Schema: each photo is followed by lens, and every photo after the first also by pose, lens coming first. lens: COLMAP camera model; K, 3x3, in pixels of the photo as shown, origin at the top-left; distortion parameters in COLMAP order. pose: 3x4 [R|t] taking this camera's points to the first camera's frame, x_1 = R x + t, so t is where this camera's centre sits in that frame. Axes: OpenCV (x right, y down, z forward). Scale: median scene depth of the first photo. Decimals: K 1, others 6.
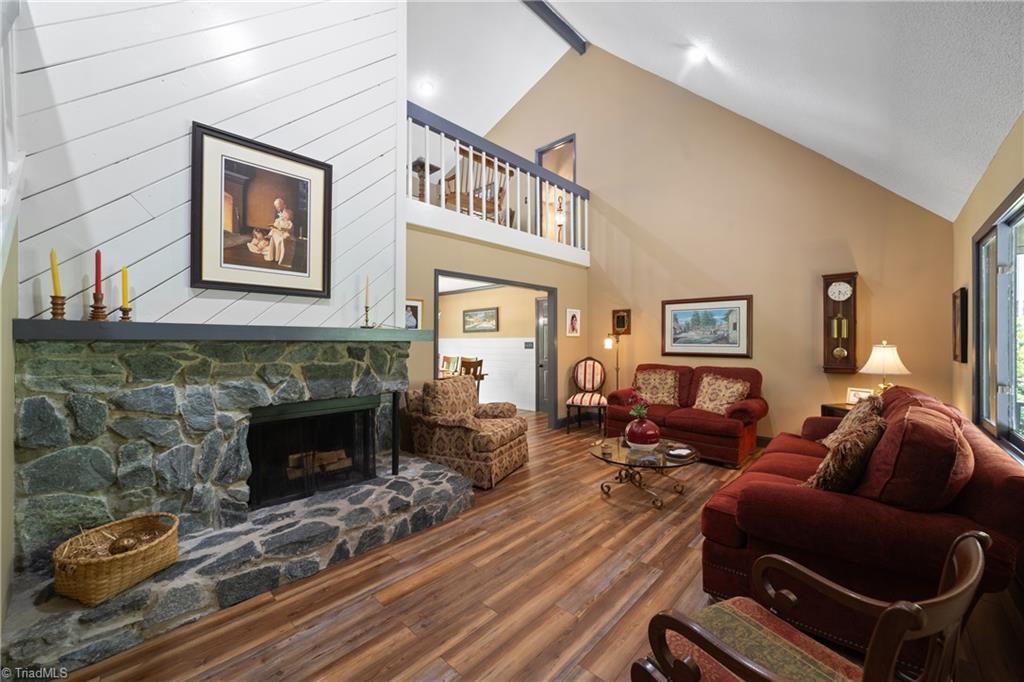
lens RADIAL K [[395.8, 0, 519.0], [0, 395.8, 341.2], [0, 0, 1]] dist [-0.004231, -0.000071]
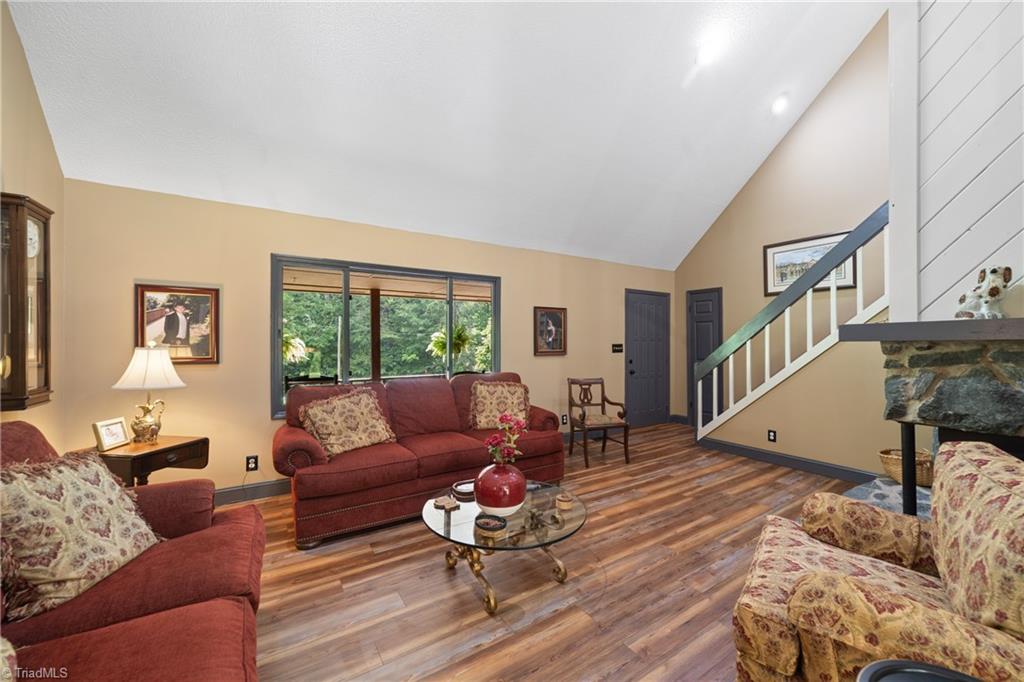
lens RADIAL K [[395.4, 0, 521.1], [0, 395.4, 344.2], [0, 0, 1]] dist [-0.017669, 0.005088]
pose [[-0.972530, 0.001056, 0.232774, 0.178419], [0.001310, 0.999999, 0.000935, 0.003034], [-0.232773, 0.001214, -0.972530, 2.186242]]
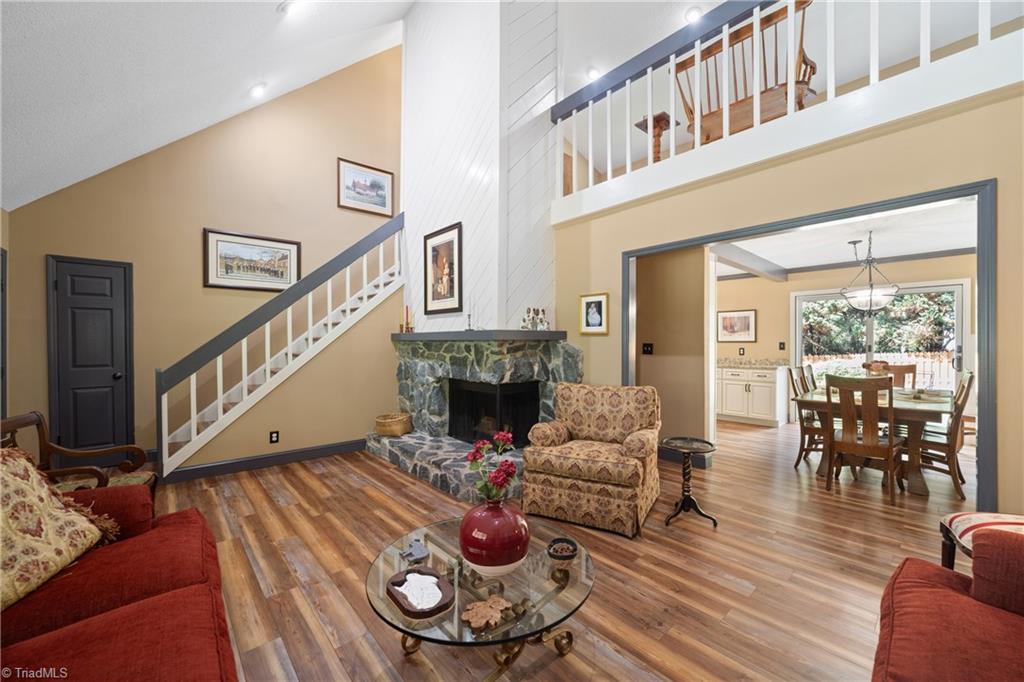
lens RADIAL K [[395.4, 0, 522.0], [0, 395.4, 343.5], [0, 0, 1]] dist [-0.017669, 0.005088]
pose [[-0.081655, 0.004132, -0.996652, 1.057147], [0.001397, 0.999991, 0.004031, 0.005687], [0.996660, -0.001063, -0.081660, 1.458334]]
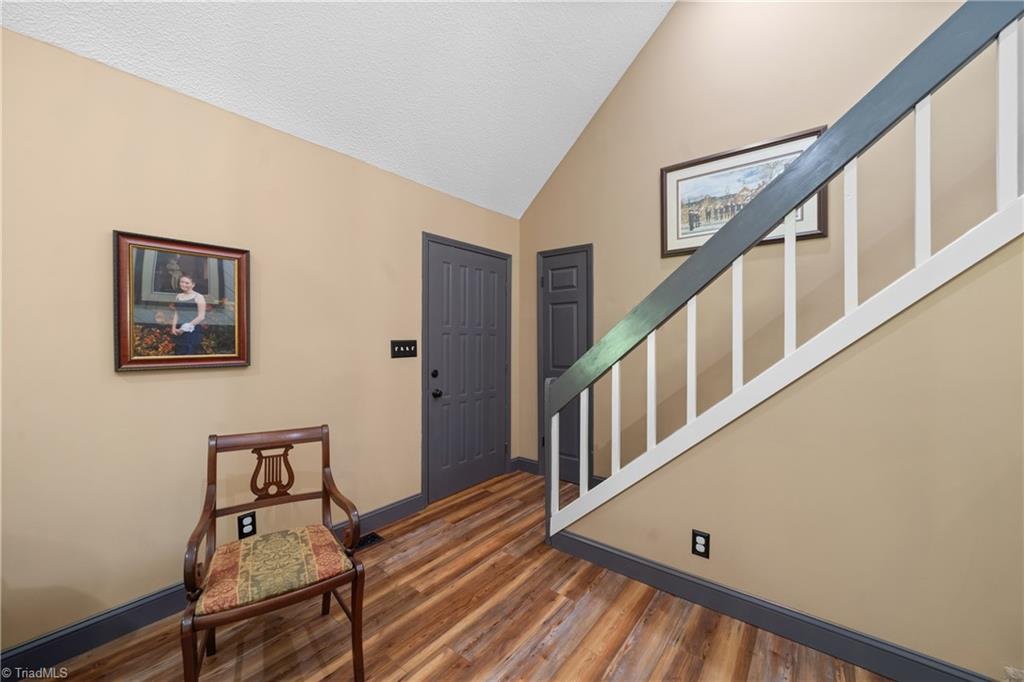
lens RADIAL K [[395.4, 0, 517.9], [0, 395.4, 344.7], [0, 0, 1]] dist [-0.017669, 0.005088]
pose [[-0.996588, -0.001414, -0.082523, -0.058618], [-0.002244, 0.999948, 0.009973, 0.005735], [0.082504, 0.010124, -0.996539, 1.028577]]
